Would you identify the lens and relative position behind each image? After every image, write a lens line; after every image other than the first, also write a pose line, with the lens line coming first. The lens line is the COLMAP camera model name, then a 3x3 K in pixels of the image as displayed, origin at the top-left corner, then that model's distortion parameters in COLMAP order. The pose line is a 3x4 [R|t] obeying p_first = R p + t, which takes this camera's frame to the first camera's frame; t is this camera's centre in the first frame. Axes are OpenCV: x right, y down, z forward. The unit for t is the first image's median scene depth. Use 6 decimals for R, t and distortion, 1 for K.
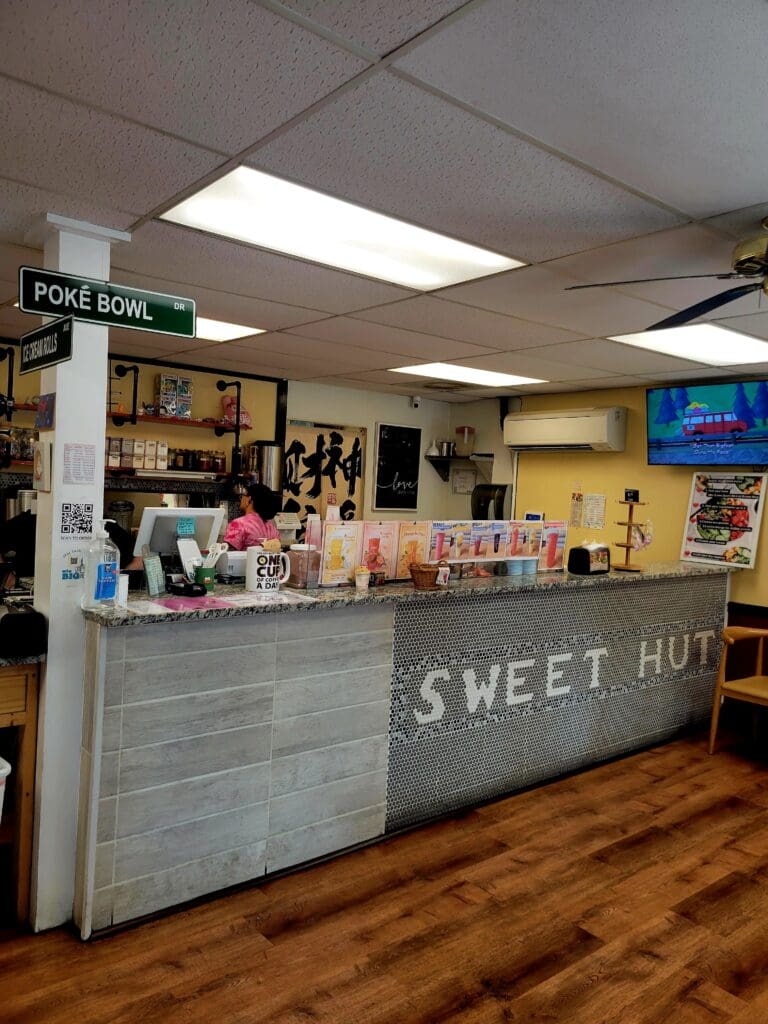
lens RADIAL K [[770.0, 0, 381.3], [0, 770.0, 512.0], [0, 0, 1]] dist [0.049562, -0.030792]
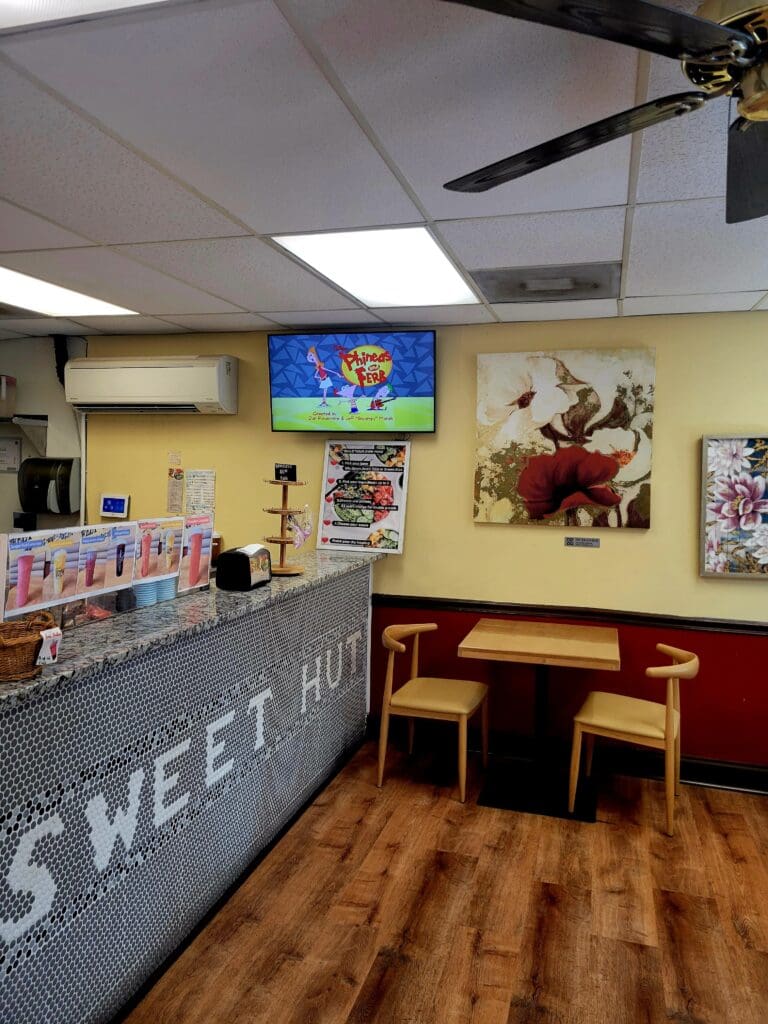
lens RADIAL K [[770.0, 0, 381.3], [0, 770.0, 512.0], [0, 0, 1]] dist [0.049562, -0.030792]
pose [[0.823293, -0.055970, 0.564851, -0.018612], [0.033551, 0.998185, 0.050005, -0.018427], [-0.566625, -0.022217, 0.823676, 0.362741]]
